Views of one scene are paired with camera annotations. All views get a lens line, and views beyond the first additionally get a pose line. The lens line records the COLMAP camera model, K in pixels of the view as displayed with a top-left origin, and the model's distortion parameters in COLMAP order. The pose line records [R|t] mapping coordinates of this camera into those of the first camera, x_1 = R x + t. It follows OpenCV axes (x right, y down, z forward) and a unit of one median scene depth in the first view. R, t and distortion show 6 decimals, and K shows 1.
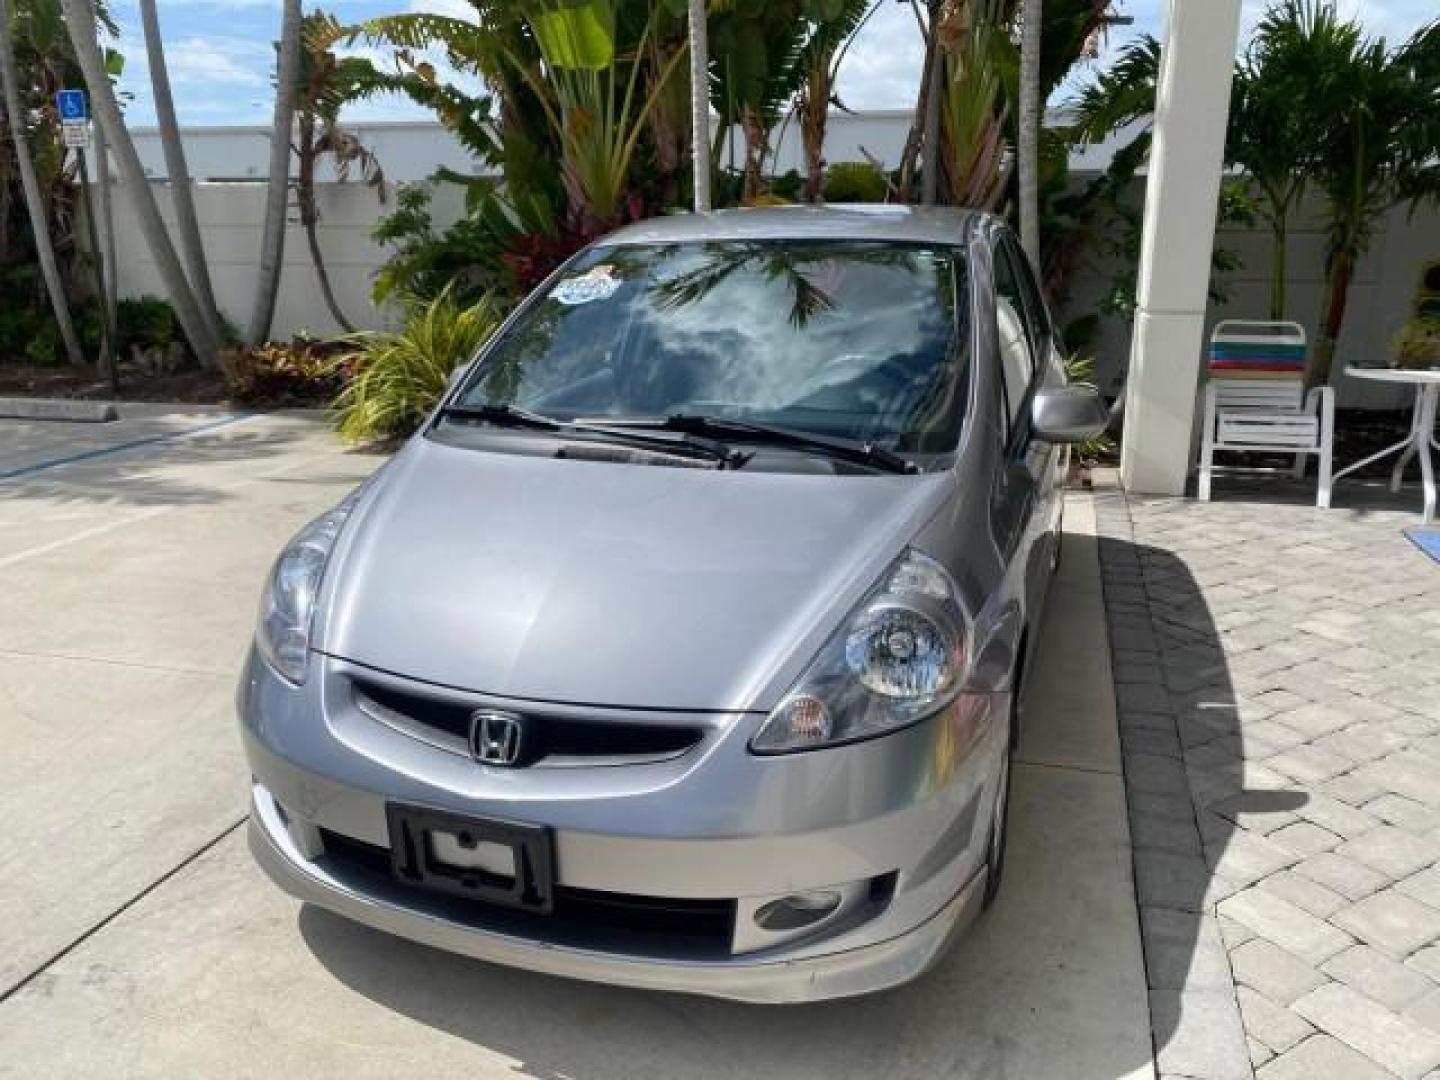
lens RADIAL K [[1106.2, 0, 717.8], [0, 1106.2, 533.5], [0, 0, 1]] dist [0.022109, -0.024364]
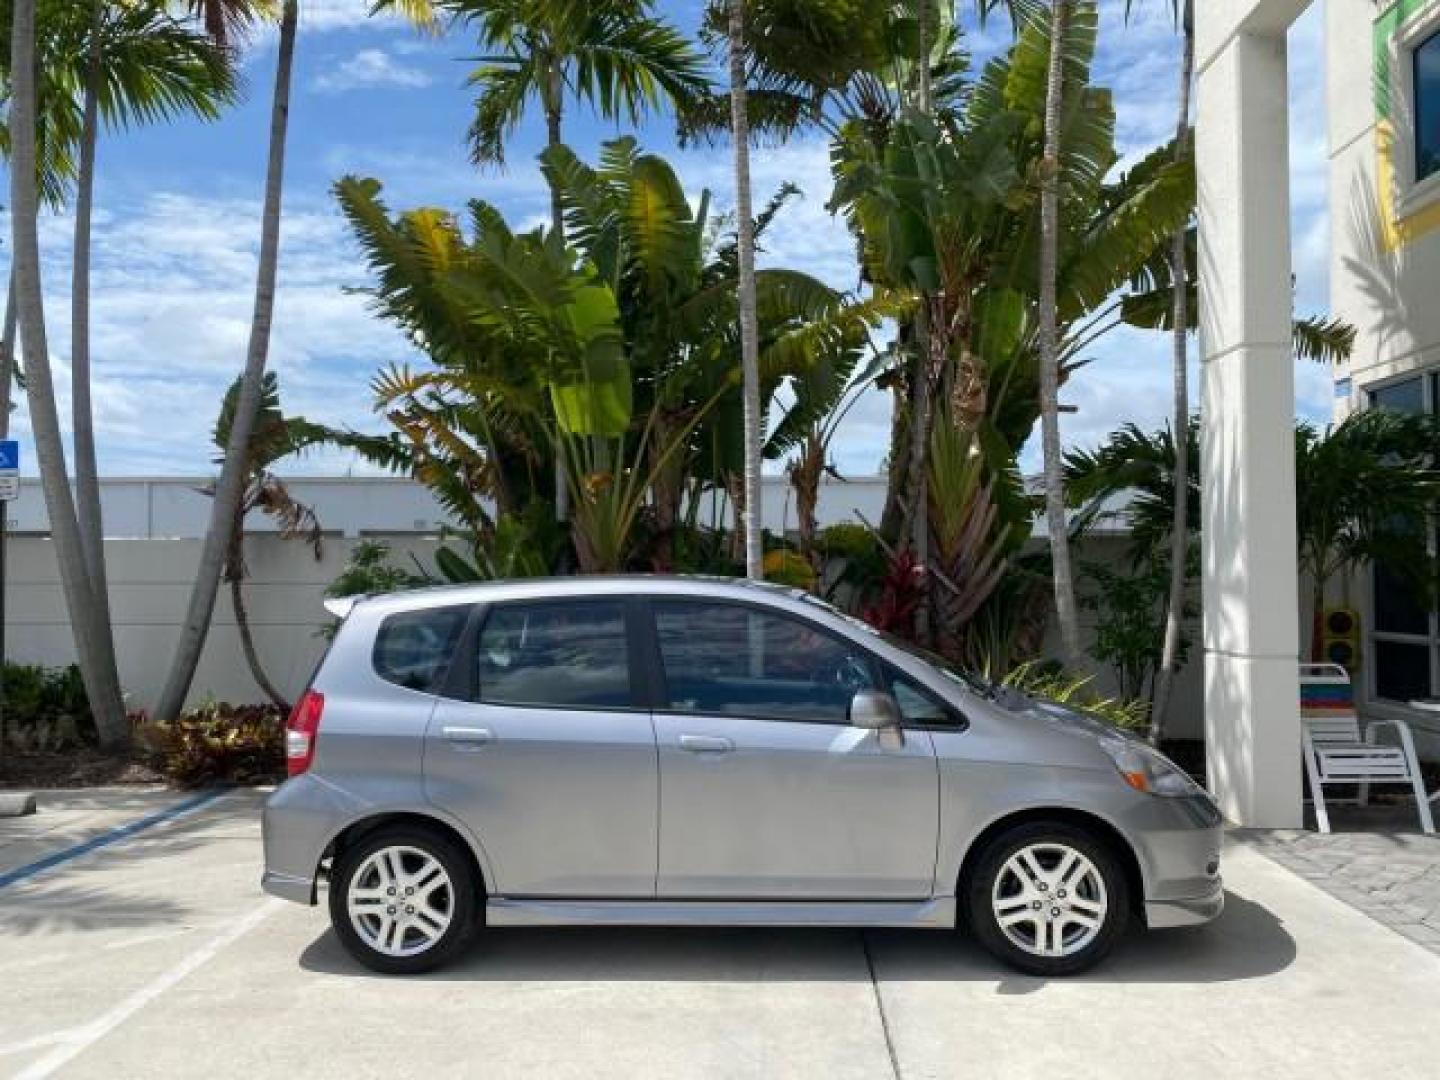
lens RADIAL K [[1106.2, 0, 720.9], [0, 1106.2, 535.9], [0, 0, 1]] dist [0.022109, -0.024364]
pose [[0.968460, 0.005702, 0.249103, -0.257559], [0.070099, 0.953124, -0.294348, -0.018910], [-0.239104, 0.302527, 0.922663, 0.052649]]
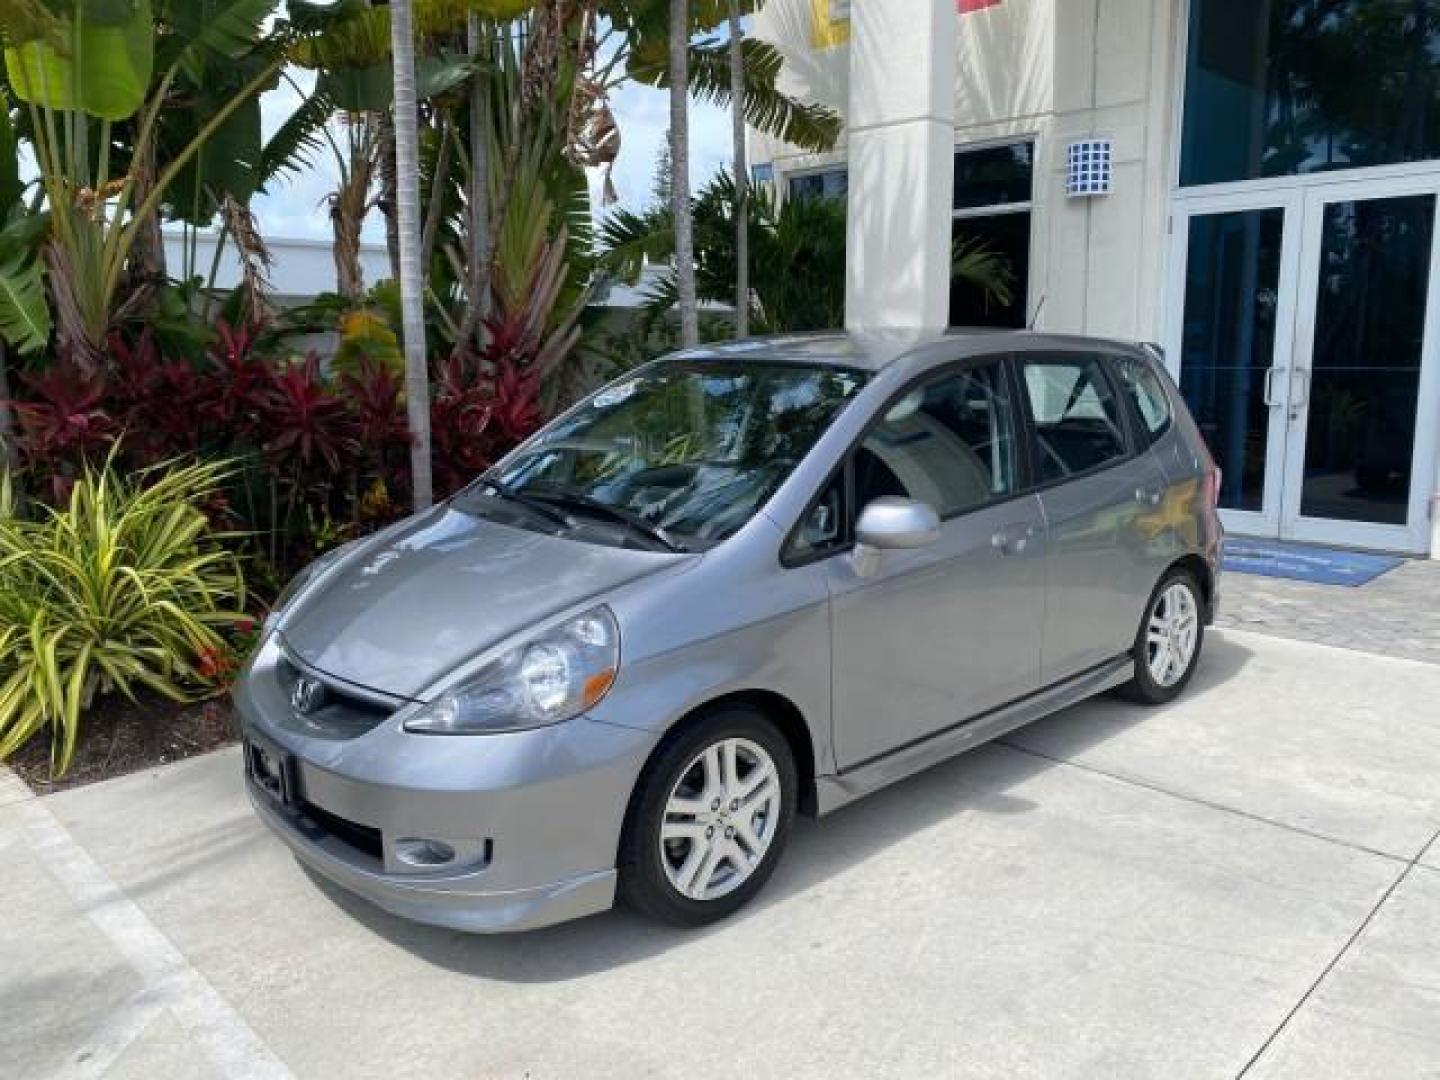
lens RADIAL K [[1106.2, 0, 717.3], [0, 1106.2, 532.4], [0, 0, 1]] dist [0.022109, -0.024364]
pose [[0.484857, -0.145029, 0.862485, -0.517908], [0.241761, 0.969955, 0.027191, -0.108300], [-0.840515, 0.195332, 0.505352, 0.399362]]
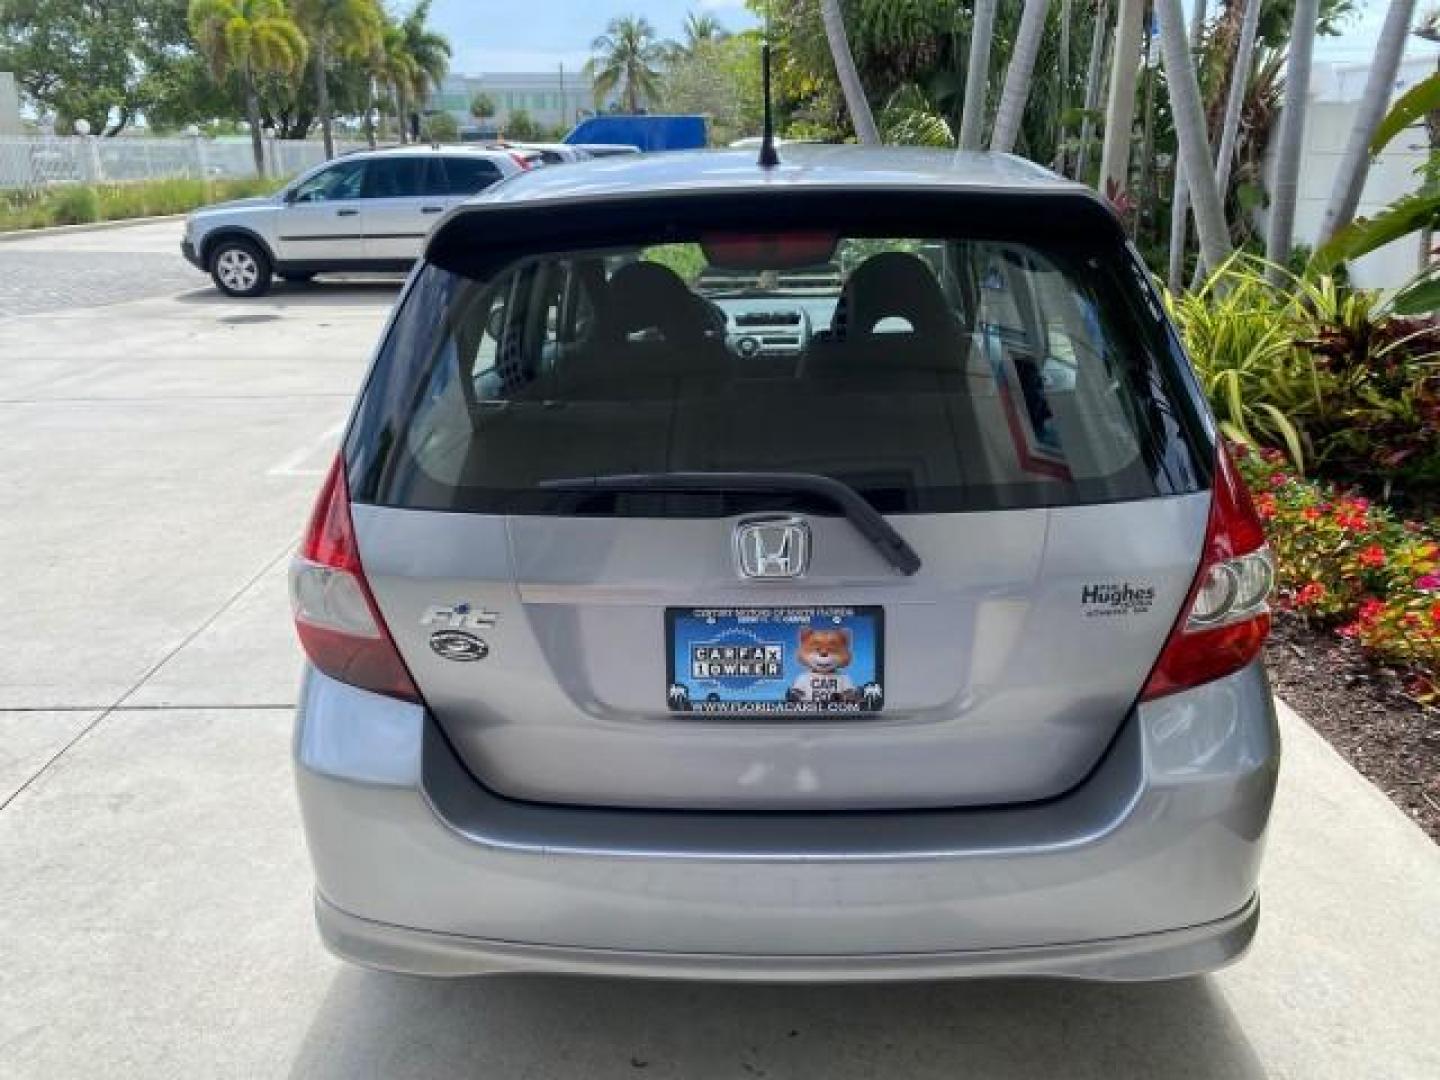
lens RADIAL K [[1106.2, 0, 719.2], [0, 1106.2, 539.3], [0, 0, 1]] dist [0.022109, -0.024364]
pose [[0.290906, 0.313478, -0.903939, 0.266144], [-0.248786, 0.937084, 0.244908, -0.135560], [0.923840, 0.153642, 0.350592, 0.461294]]
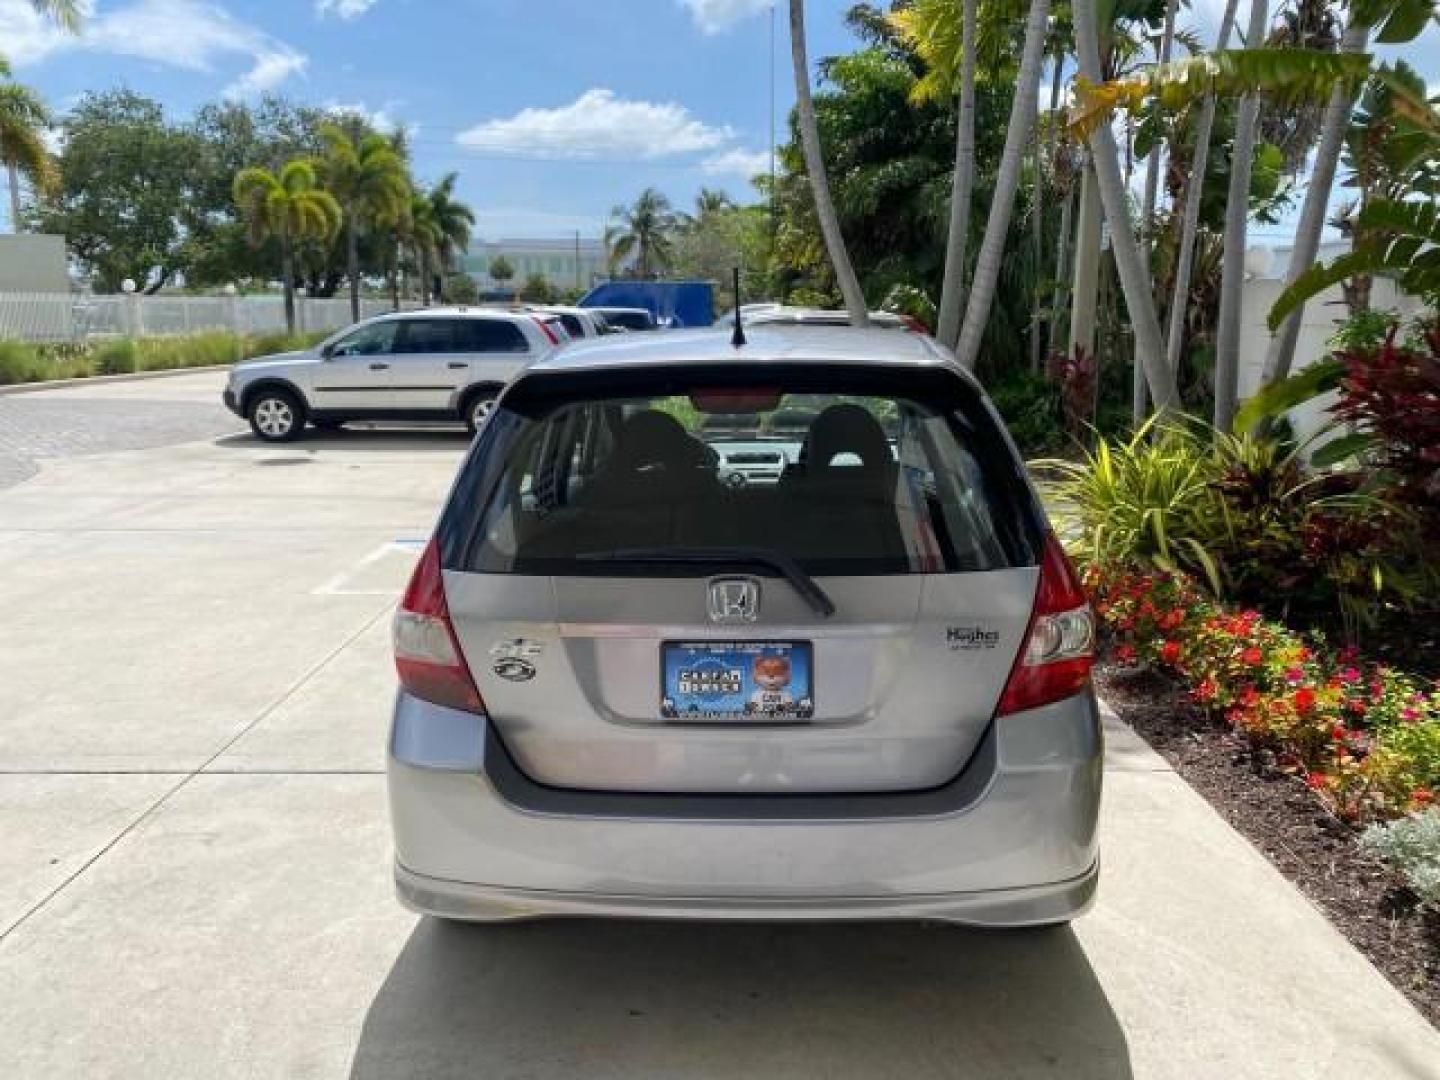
lens RADIAL K [[1106.2, 0, 721.8], [0, 1106.2, 536.4], [0, 0, 1]] dist [0.022109, -0.024364]
pose [[0.287009, 0.190623, -0.938770, 0.345891], [-0.258872, 0.958972, 0.115580, -0.136113], [0.922286, 0.209848, 0.324581, 0.442260]]
